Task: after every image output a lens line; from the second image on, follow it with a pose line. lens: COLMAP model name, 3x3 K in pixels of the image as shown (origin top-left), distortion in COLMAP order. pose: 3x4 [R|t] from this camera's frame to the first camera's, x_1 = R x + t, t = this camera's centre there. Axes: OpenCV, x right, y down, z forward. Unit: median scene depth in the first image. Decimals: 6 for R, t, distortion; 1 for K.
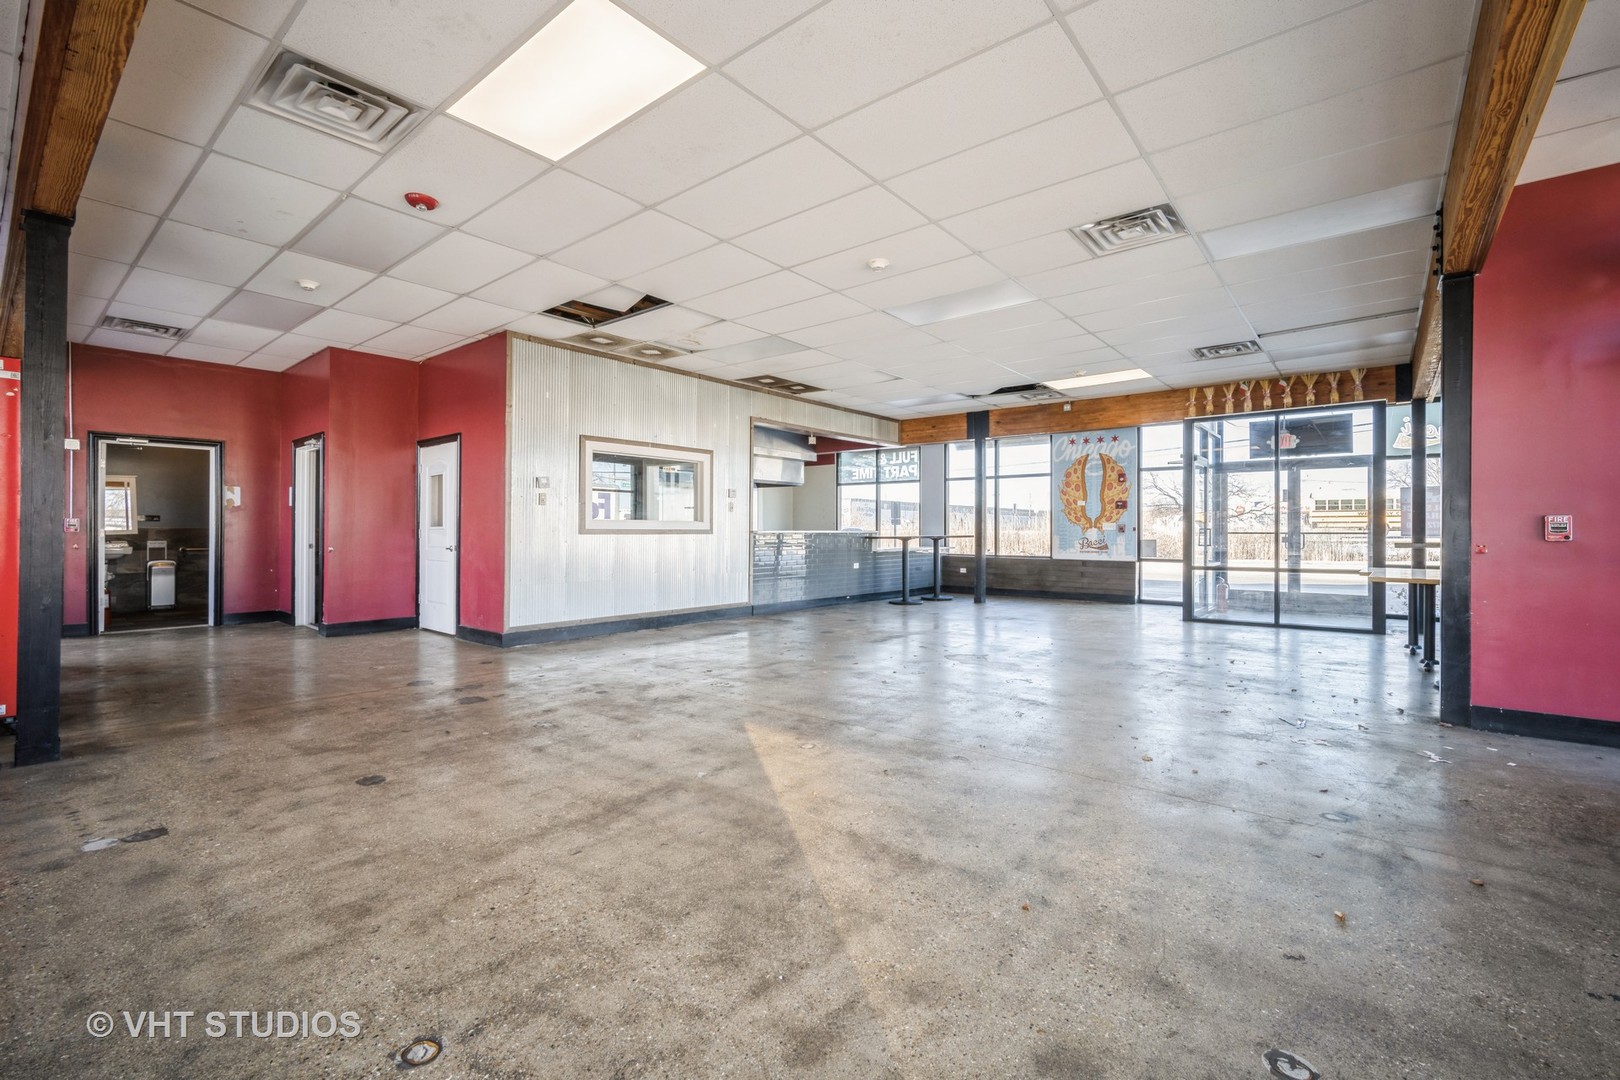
lens RADIAL K [[705.8, 0, 800.6], [0, 705.8, 531.1], [0, 0, 1]] dist [-0.008250, 0.004306]
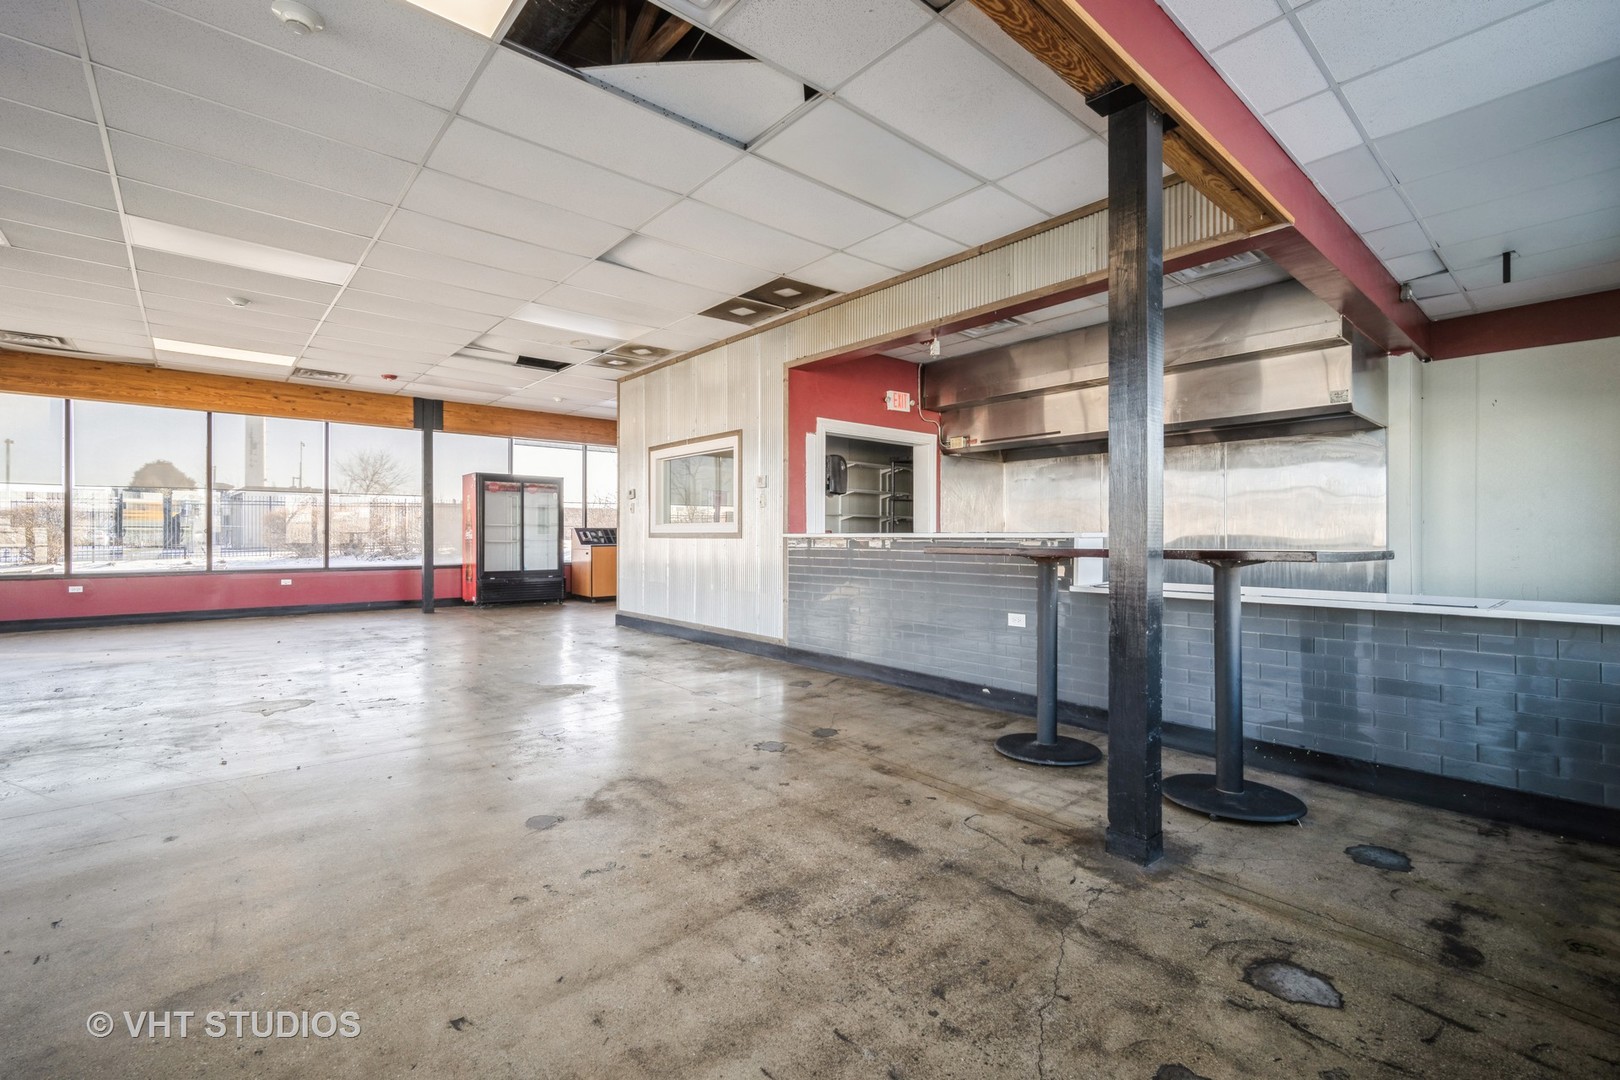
lens RADIAL K [[705.8, 0, 804.6], [0, 705.8, 533.3], [0, 0, 1]] dist [-0.008250, 0.004306]
pose [[-0.155906, -0.008048, -0.987739, 0.566077], [-0.004582, 0.999962, -0.007424, 0.003971], [0.987761, 0.003368, -0.155937, 1.081134]]
